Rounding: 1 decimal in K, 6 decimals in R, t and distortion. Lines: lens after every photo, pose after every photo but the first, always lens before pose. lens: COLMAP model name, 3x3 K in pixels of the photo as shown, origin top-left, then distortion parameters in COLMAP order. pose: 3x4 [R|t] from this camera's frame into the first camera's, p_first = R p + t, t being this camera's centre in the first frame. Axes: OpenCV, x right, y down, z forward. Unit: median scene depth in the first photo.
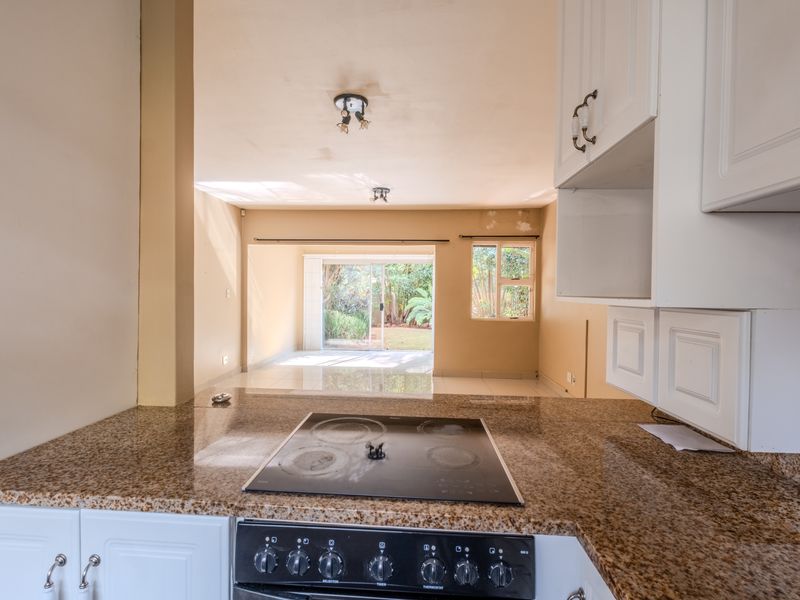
lens RADIAL K [[409.0, 0, 383.3], [0, 409.0, 299.6], [0, 0, 1]] dist [0.003691, -0.002029]
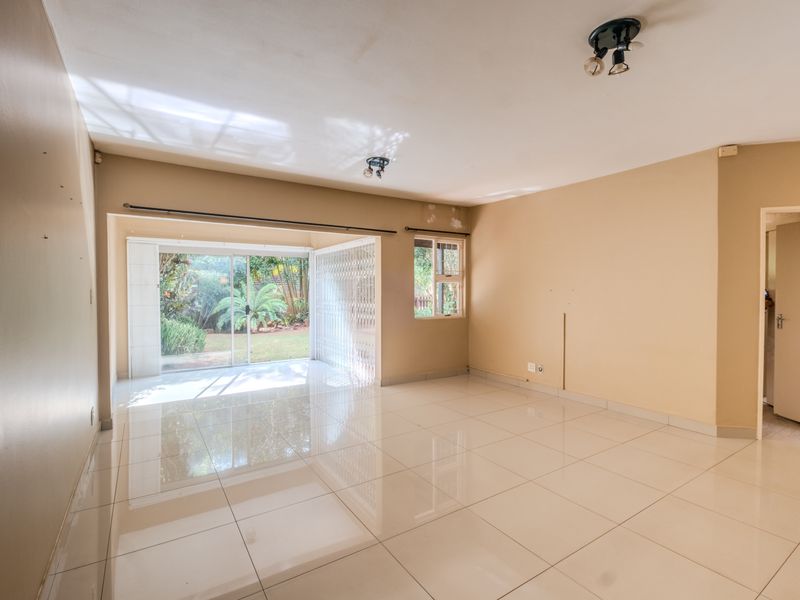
lens RADIAL K [[409.0, 0, 394.5], [0, 409.0, 301.8], [0, 0, 1]] dist [0.003691, -0.002029]
pose [[0.795314, -0.027336, 0.605581, -0.386973], [0.020811, 0.999625, 0.017791, -0.008104], [-0.605841, -0.001547, 0.795585, 0.292612]]
